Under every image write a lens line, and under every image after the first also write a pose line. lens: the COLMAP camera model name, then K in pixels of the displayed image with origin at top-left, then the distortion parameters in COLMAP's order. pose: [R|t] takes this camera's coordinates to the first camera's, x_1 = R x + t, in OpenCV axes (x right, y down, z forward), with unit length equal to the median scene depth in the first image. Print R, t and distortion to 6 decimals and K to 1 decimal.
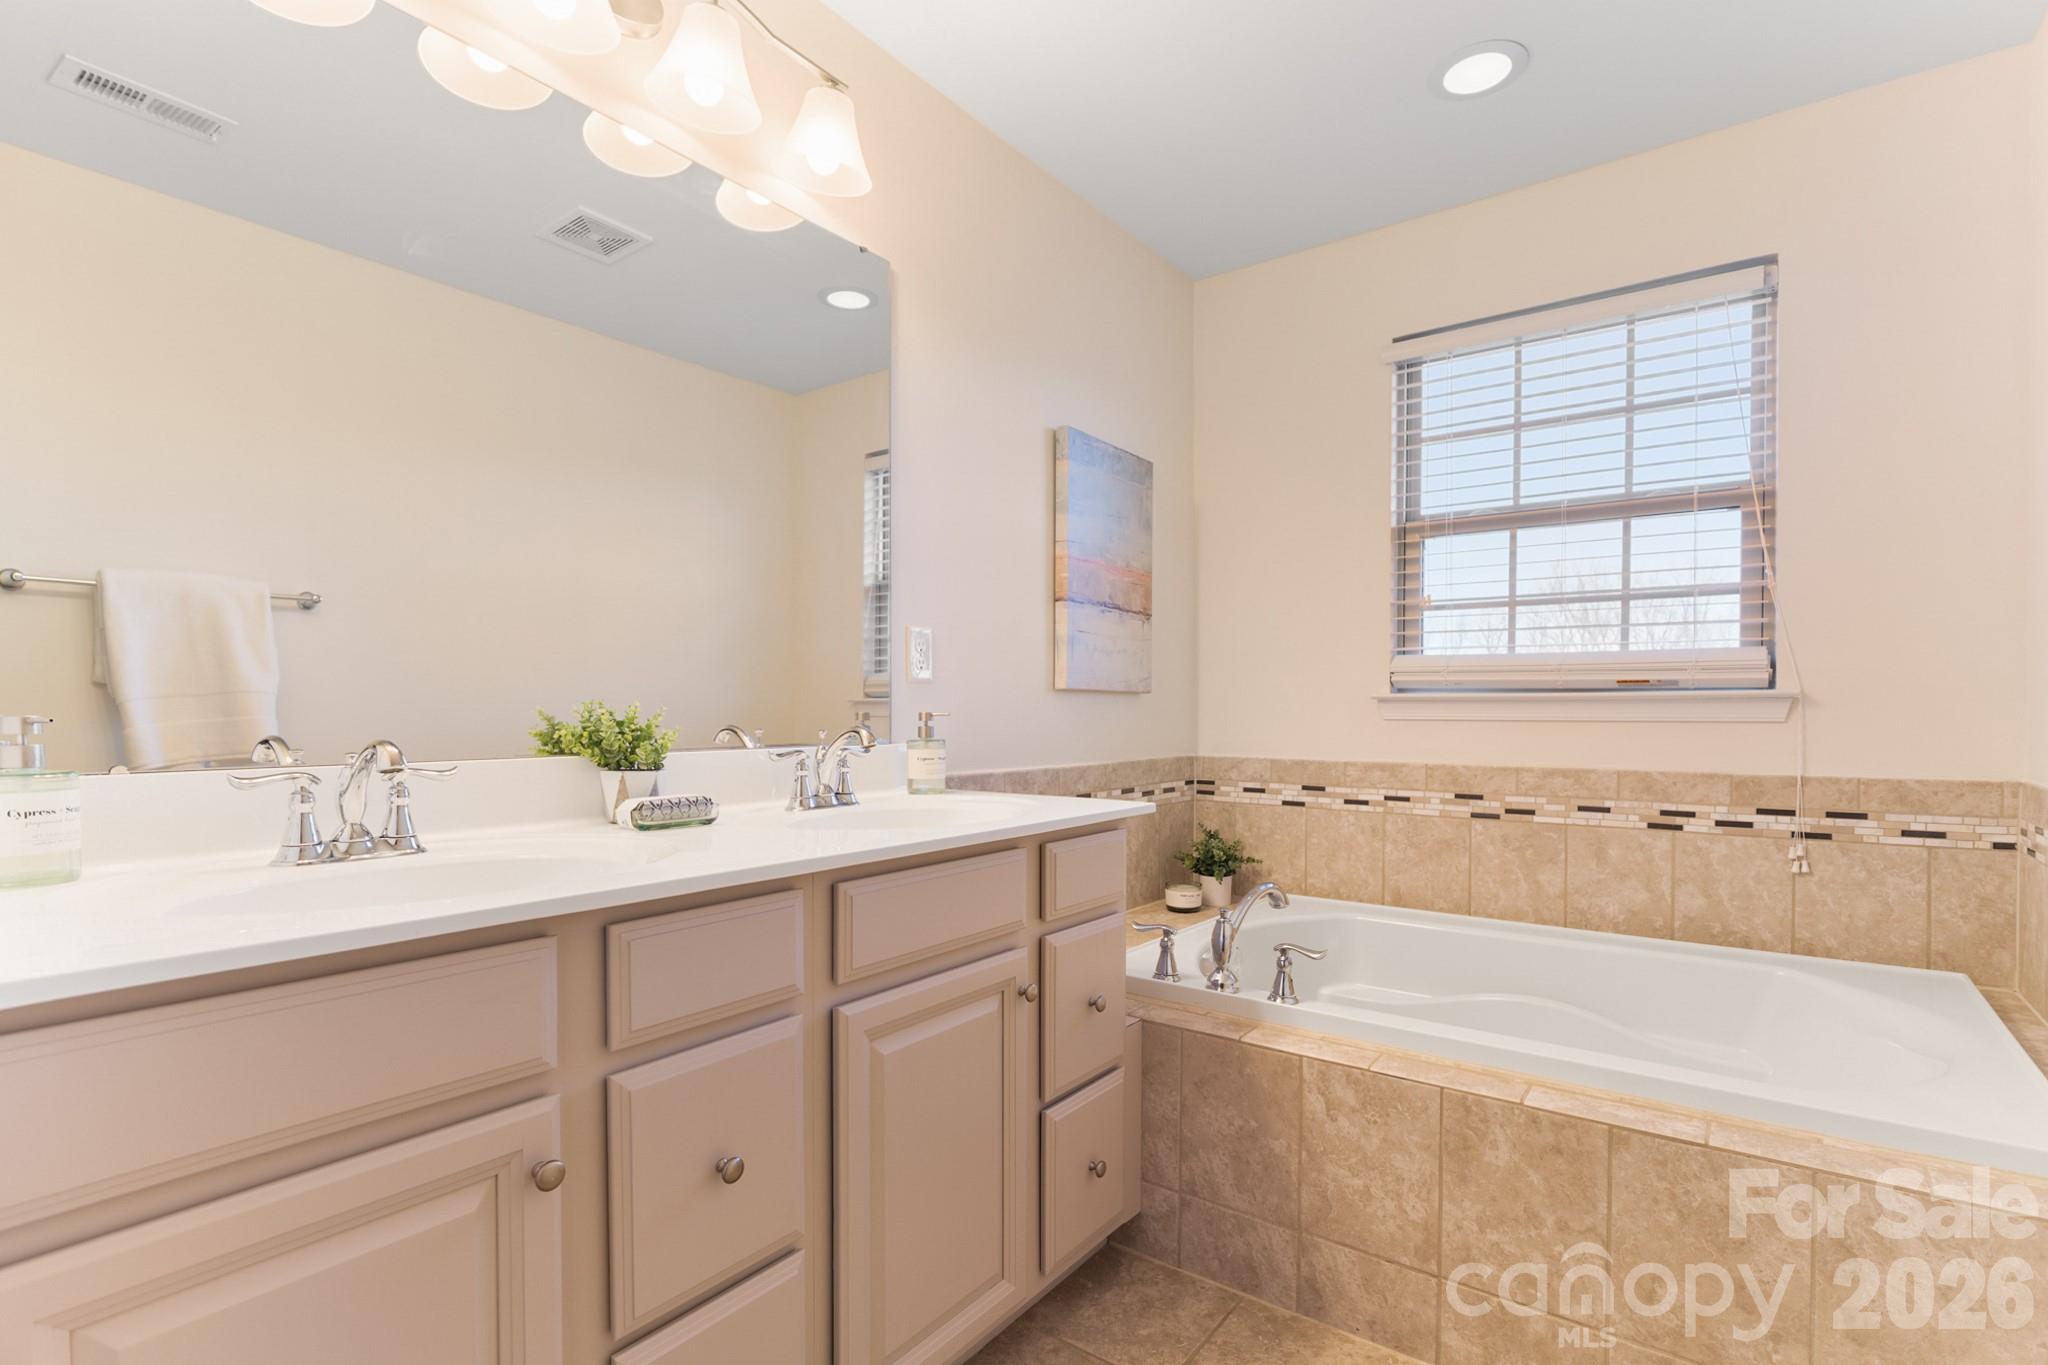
lens RADIAL K [[965.7, 0, 1012.1], [0, 965.7, 738.9], [0, 0, 1]] dist [-0.002132, -0.000515]
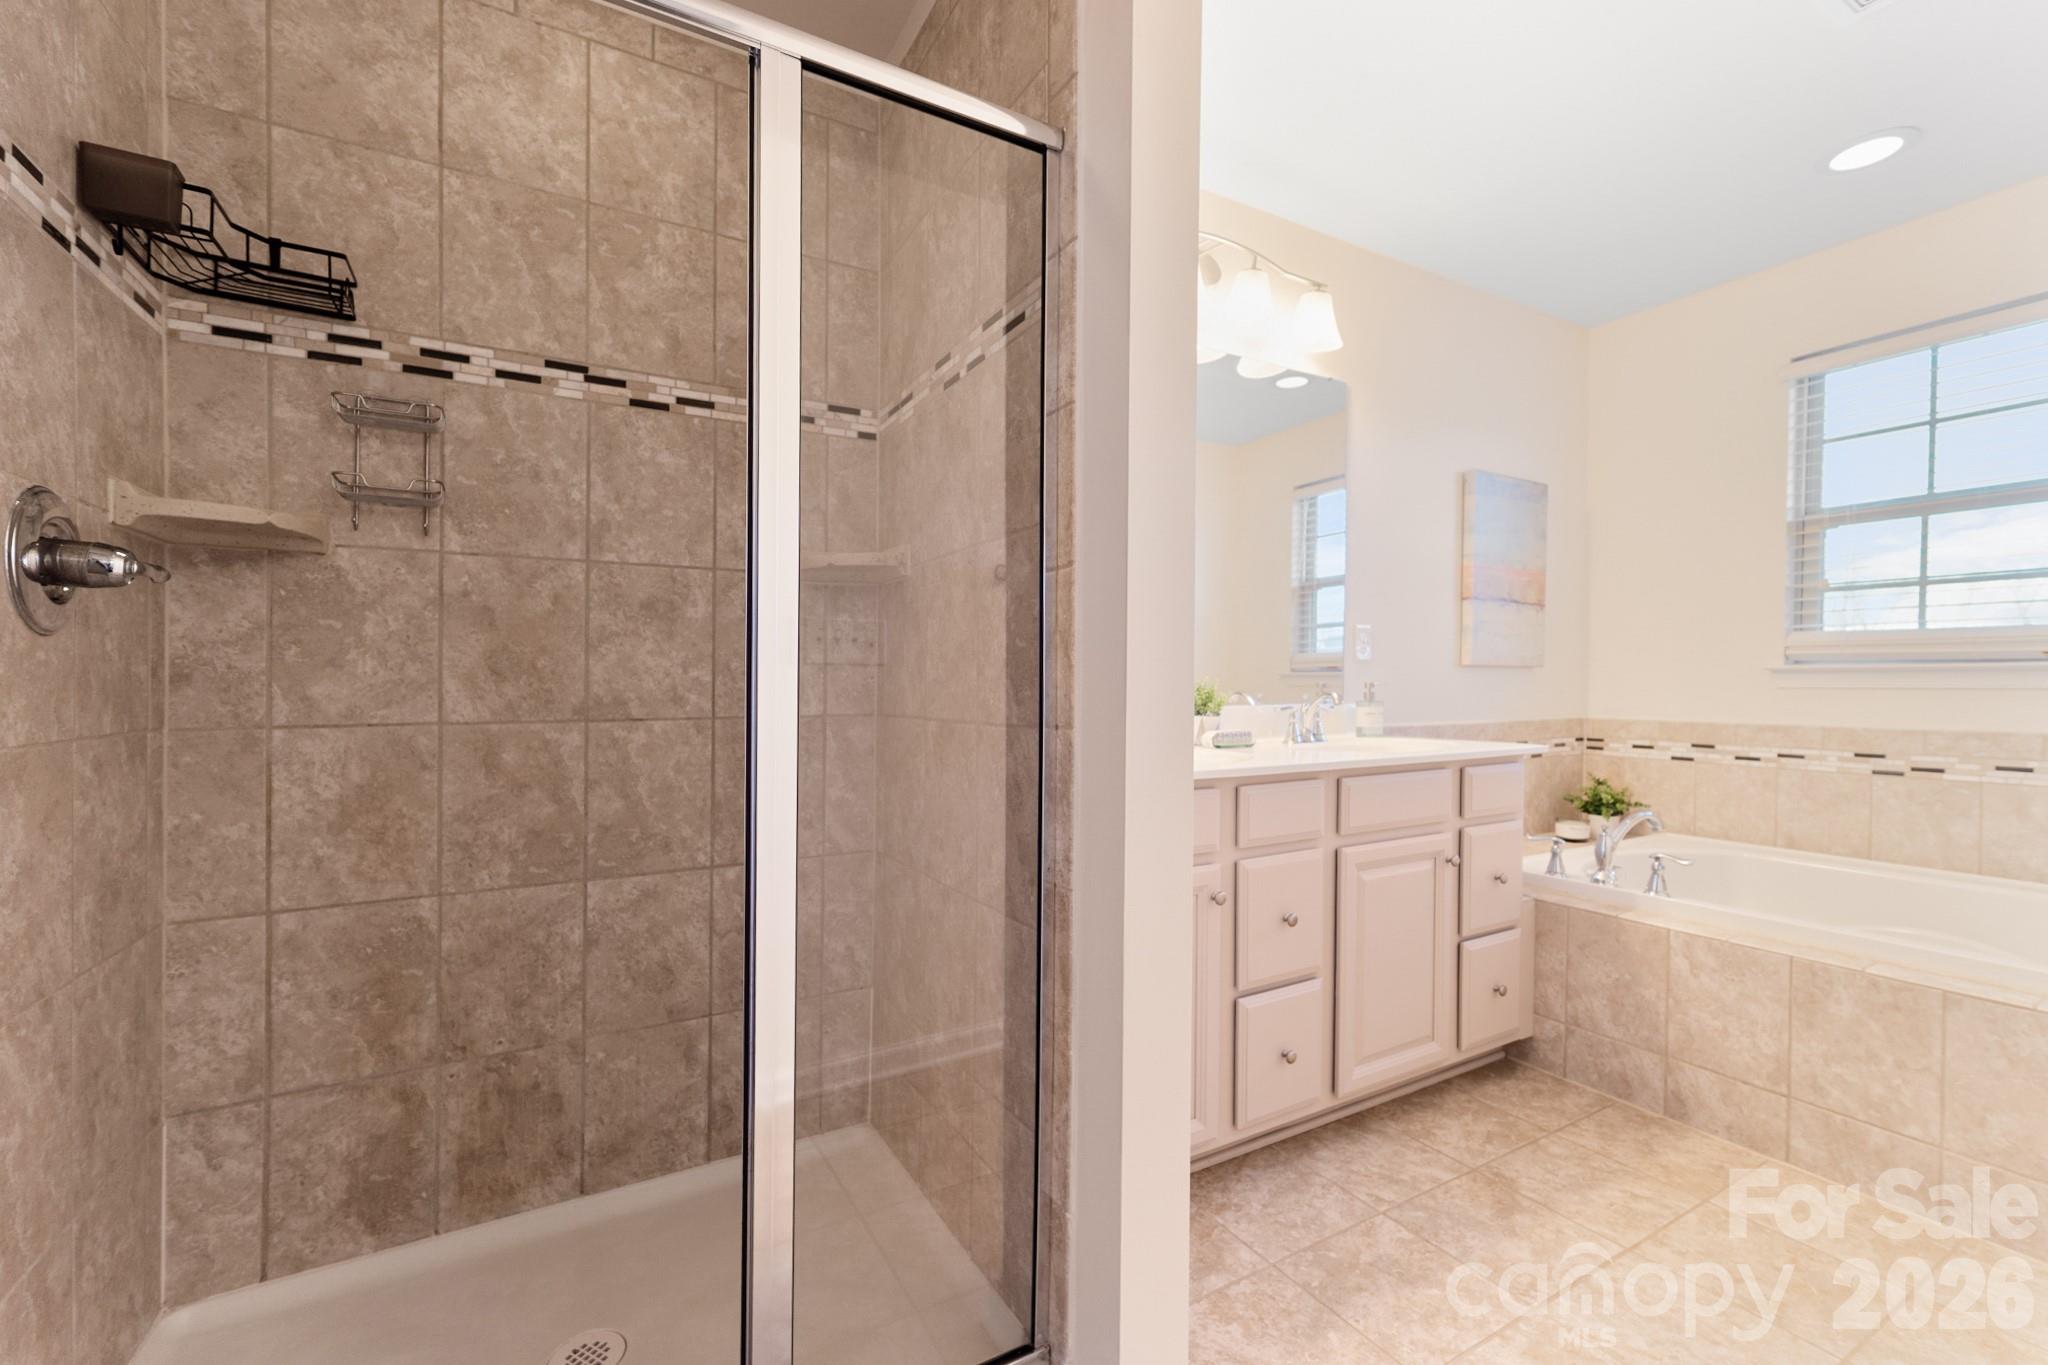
lens RADIAL K [[855.3, 0, 1023.0], [0, 855.3, 710.3], [0, 0, 1]] dist [0.005393, -0.000232]
pose [[0.921079, 0.009418, -0.389263, -0.057433], [-0.008018, 0.999954, 0.005220, 0.010816], [0.389294, -0.001687, 0.921112, -0.364413]]
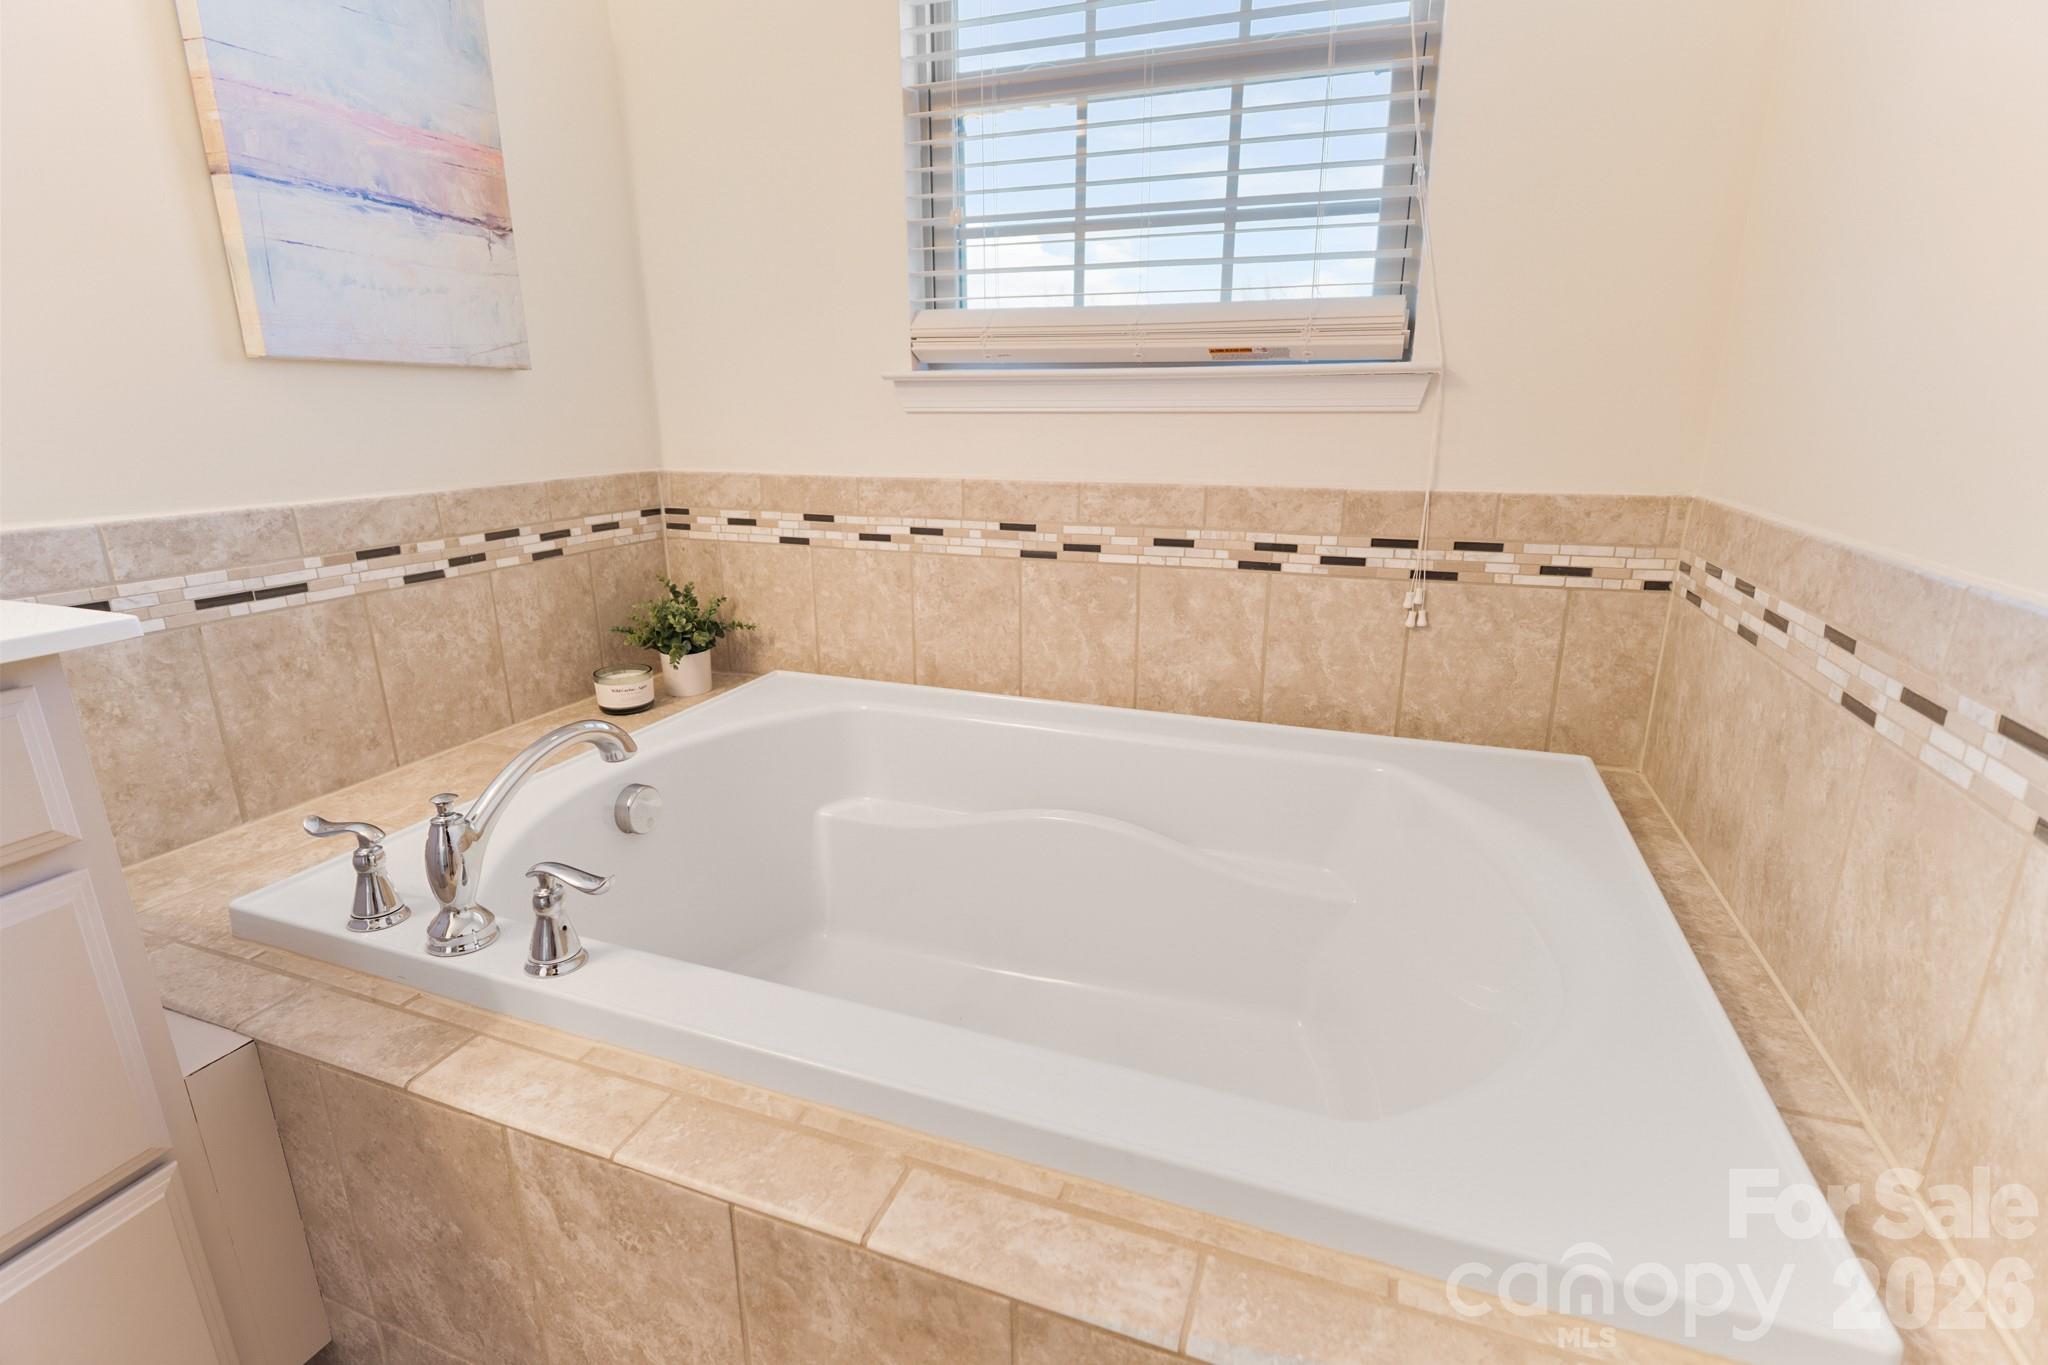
lens RADIAL K [[943.4, 0, 995.0], [0, 943.4, 680.4], [0, 0, 1]] dist [-0.004112, -0.000285]
pose [[0.964645, -0.077964, 0.251757, 0.321121], [0.012573, 0.967769, 0.251525, -0.004641], [-0.263252, -0.239468, 0.934534, 0.399033]]
